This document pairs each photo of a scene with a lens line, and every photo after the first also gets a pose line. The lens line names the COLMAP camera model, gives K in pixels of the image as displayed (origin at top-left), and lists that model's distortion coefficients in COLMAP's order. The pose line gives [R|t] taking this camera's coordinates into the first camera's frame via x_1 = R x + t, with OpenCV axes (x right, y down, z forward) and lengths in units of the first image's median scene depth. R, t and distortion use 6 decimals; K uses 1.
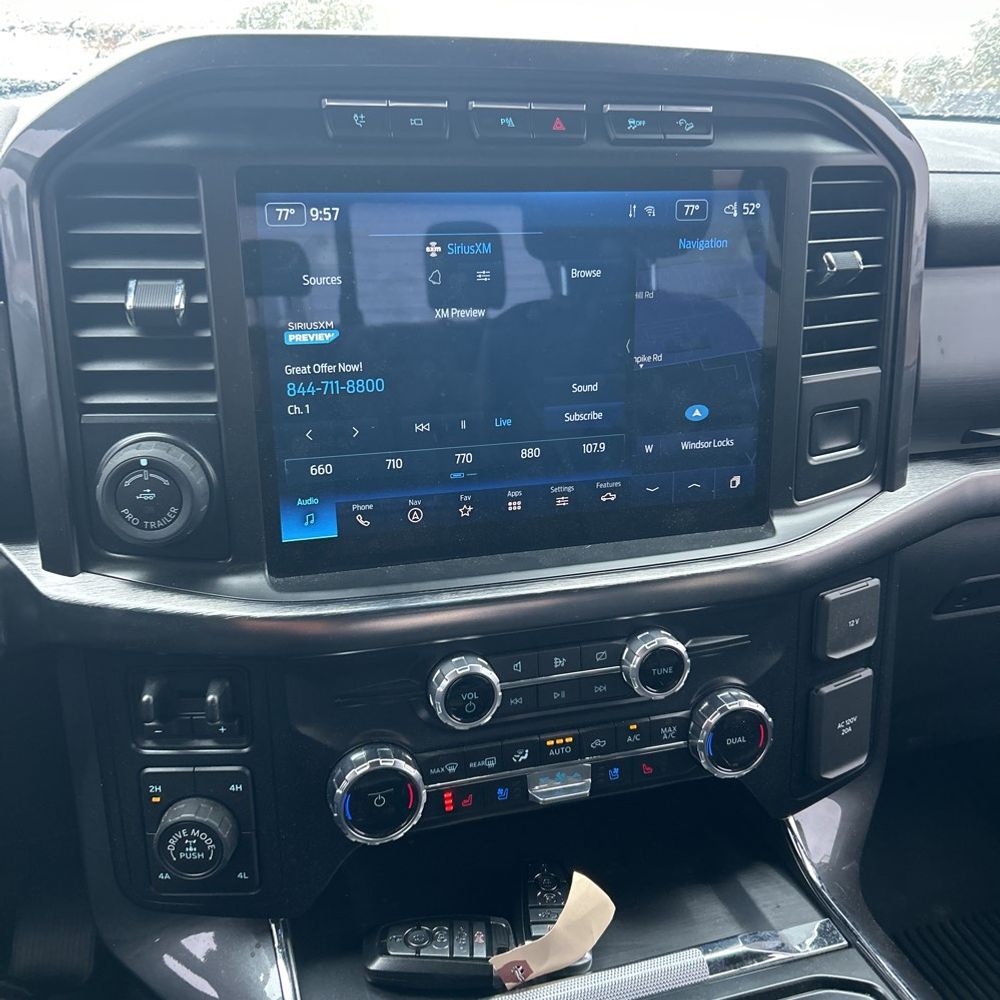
lens RADIAL K [[1067.3, 0, 498.7], [0, 1067.3, 514.3], [0, 0, 1]] dist [0.140777, -0.475161]
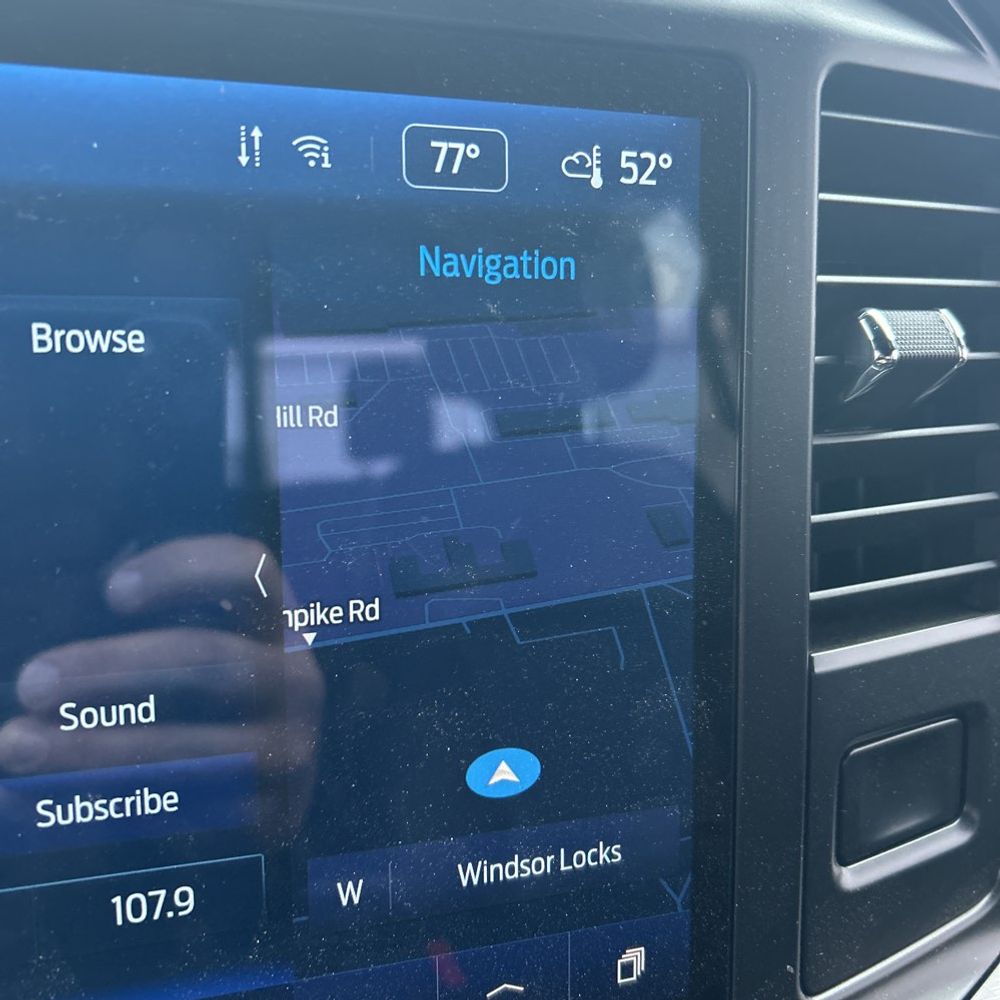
lens RADIAL K [[1067.3, 0, 498.7], [0, 1067.3, 514.3], [0, 0, 1]] dist [0.140777, -0.475161]
pose [[0.999830, 0.003905, 0.018031, 0.182584], [-0.001218, 0.989183, -0.146683, -0.128369], [-0.018409, 0.146636, 0.989019, 0.684862]]
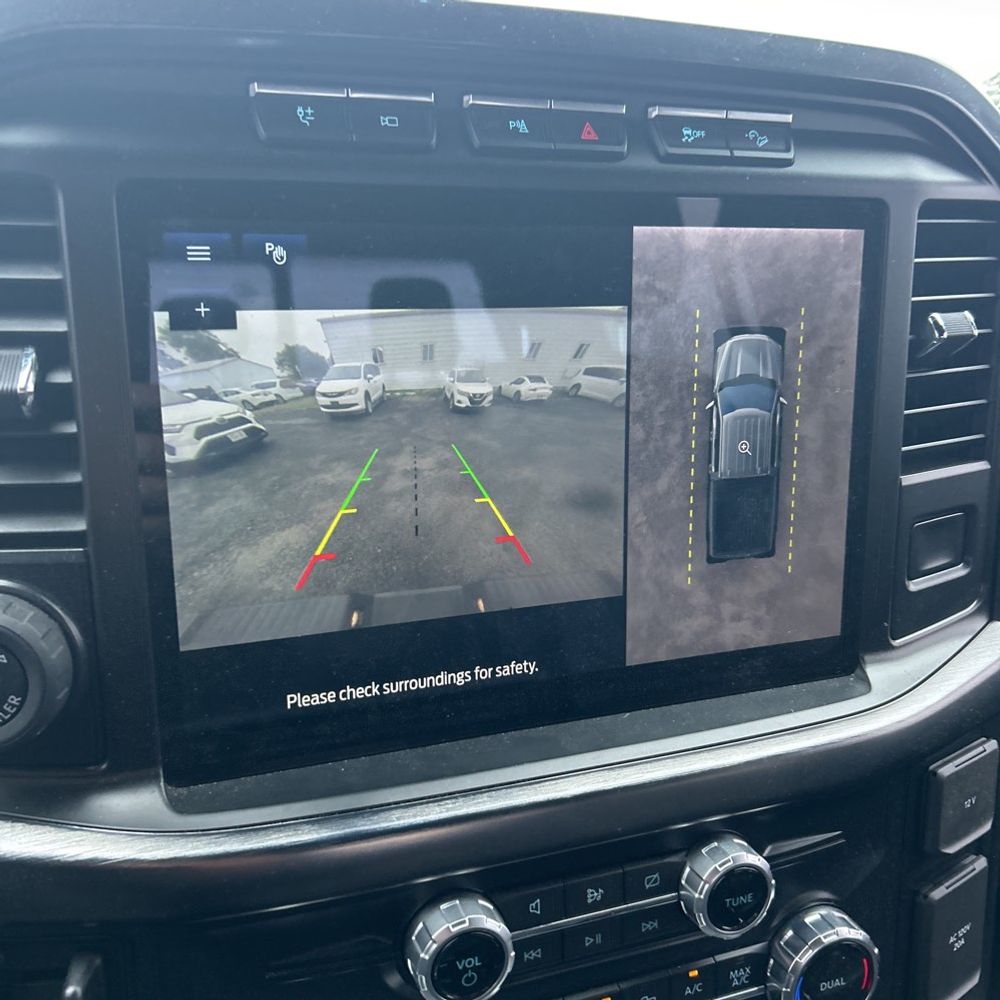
lens RADIAL K [[1050.4, 0, 500.0], [0, 1050.4, 500.0], [0, 0, 1]] dist [-0.018558, 0.001995]
pose [[0.997889, -0.005087, 0.064736, -0.045731], [0.008908, 0.998226, -0.058872, -0.075567], [-0.064321, 0.059324, 0.996164, 0.313427]]
